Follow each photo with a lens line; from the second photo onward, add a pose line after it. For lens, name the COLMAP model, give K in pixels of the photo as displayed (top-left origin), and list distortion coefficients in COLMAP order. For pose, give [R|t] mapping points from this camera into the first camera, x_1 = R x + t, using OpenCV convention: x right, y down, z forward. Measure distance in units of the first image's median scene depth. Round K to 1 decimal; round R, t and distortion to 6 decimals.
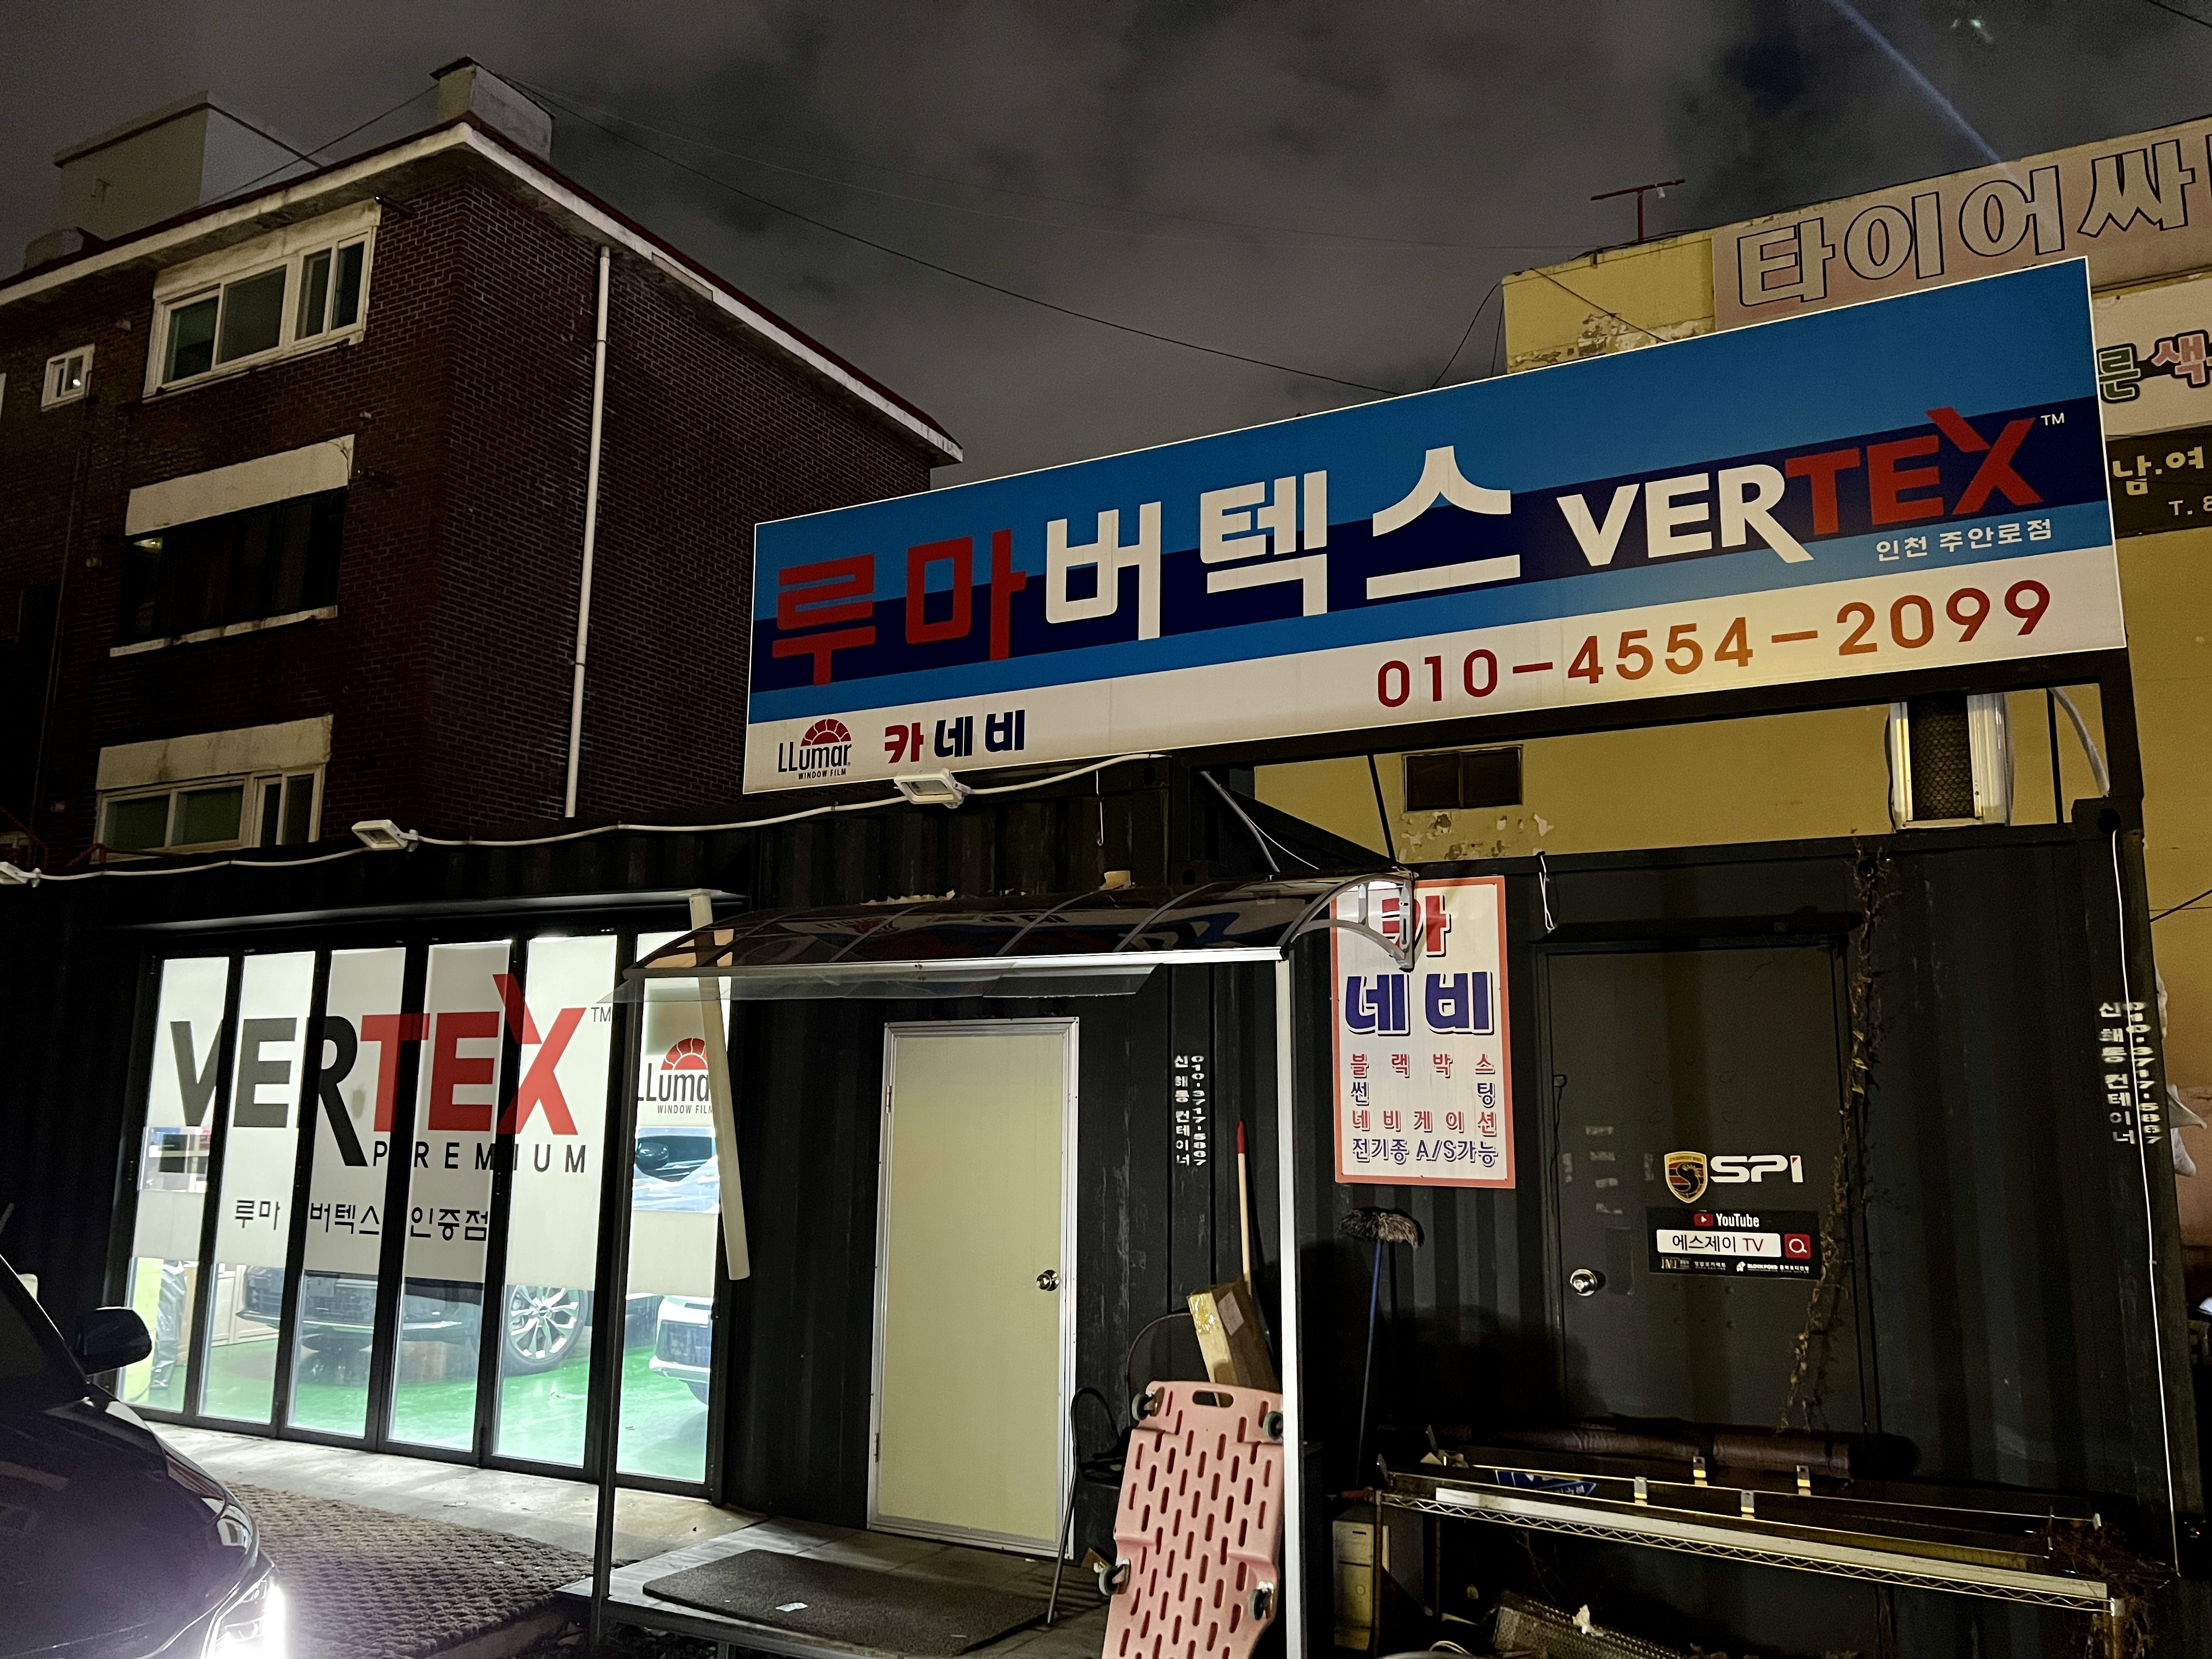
lens RADIAL K [[1644.1, 0, 1097.2], [0, 1644.1, 835.5], [0, 0, 1]] dist [0.094670, -0.128254]
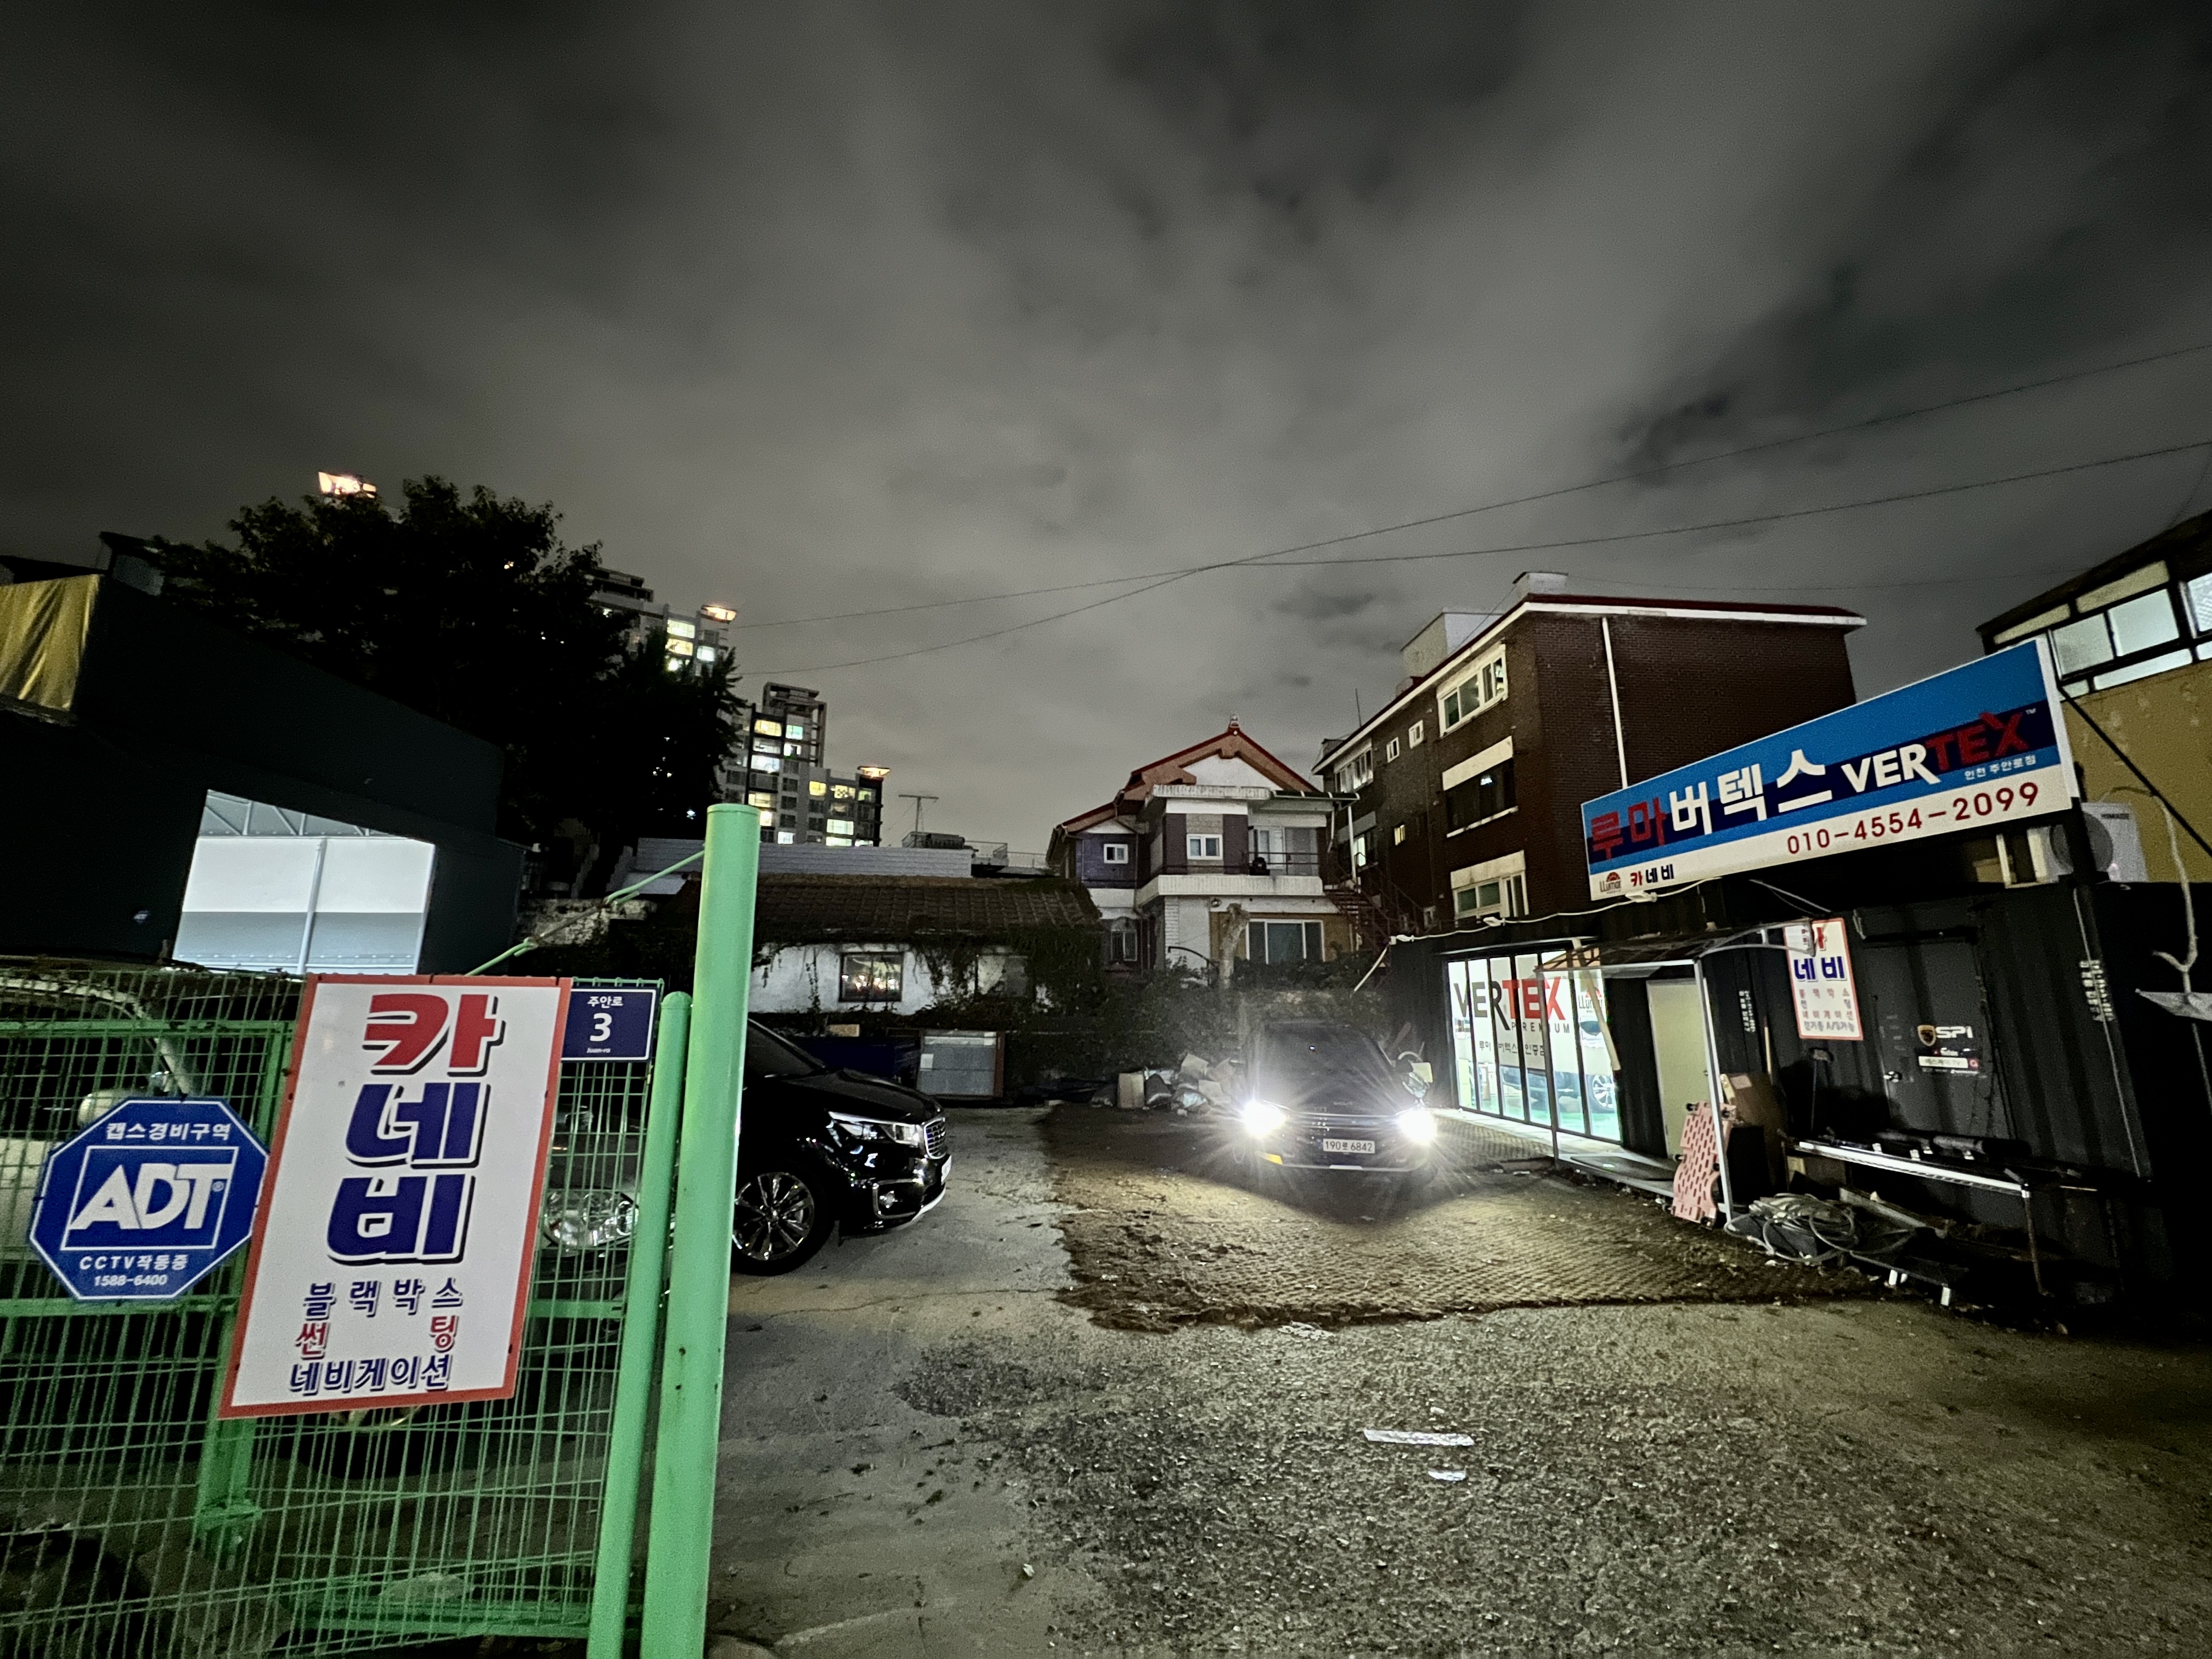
lens RADIAL K [[889.2, 0, 1106.0], [0, 889.2, 829.5], [0, 0, 1]] dist [0.001100, 0.000080]
pose [[0.554789, -0.177130, -0.812917, 0.674543], [0.148427, 0.982472, -0.112778, -0.110509], [0.818645, -0.058091, 0.571355, -0.636042]]
